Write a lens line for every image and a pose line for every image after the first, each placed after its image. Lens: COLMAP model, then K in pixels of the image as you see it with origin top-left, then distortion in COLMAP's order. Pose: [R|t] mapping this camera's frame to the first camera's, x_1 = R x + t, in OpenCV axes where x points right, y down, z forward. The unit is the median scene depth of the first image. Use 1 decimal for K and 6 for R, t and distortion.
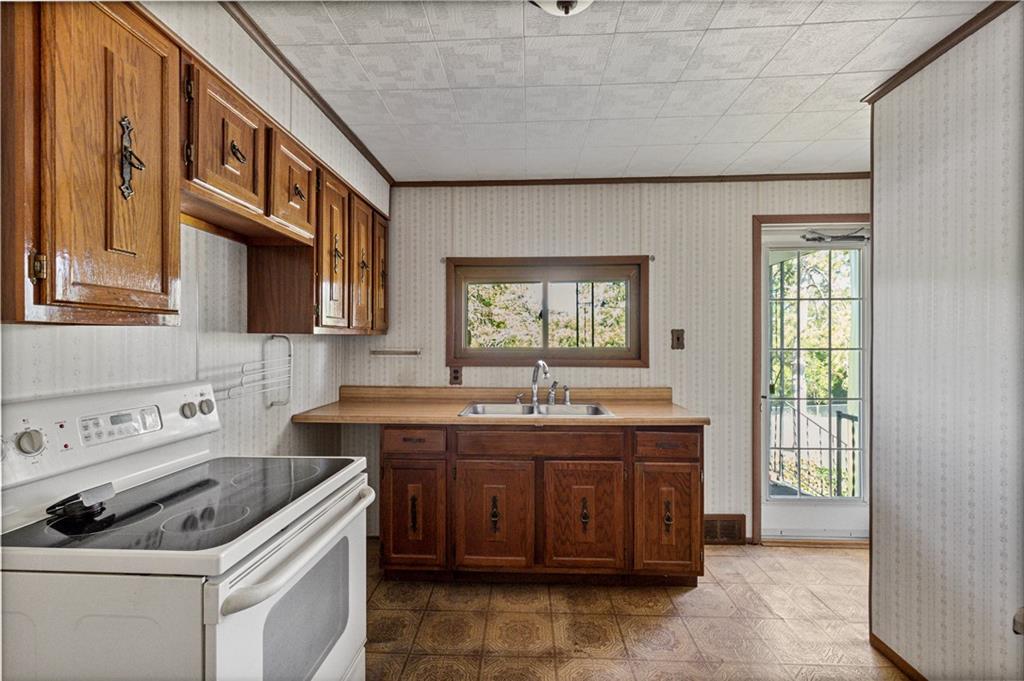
lens RADIAL K [[457.6, 0, 510.2], [0, 457.6, 339.5], [0, 0, 1]] dist [0.010802, -0.000864]
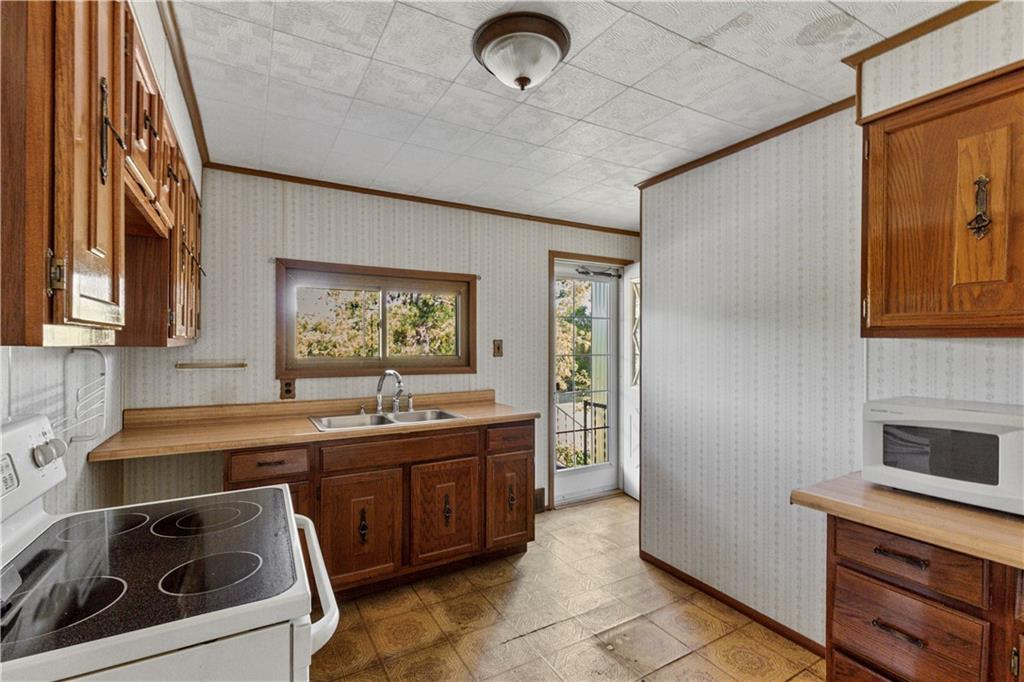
lens RADIAL K [[457.6, 0, 510.2], [0, 457.6, 340.0], [0, 0, 1]] dist [0.010802, -0.000864]
pose [[0.844478, 0.006171, 0.535555, -0.255196], [-0.003441, 0.999975, -0.006096, -0.015439], [-0.535579, 0.003306, 0.844479, -0.008507]]
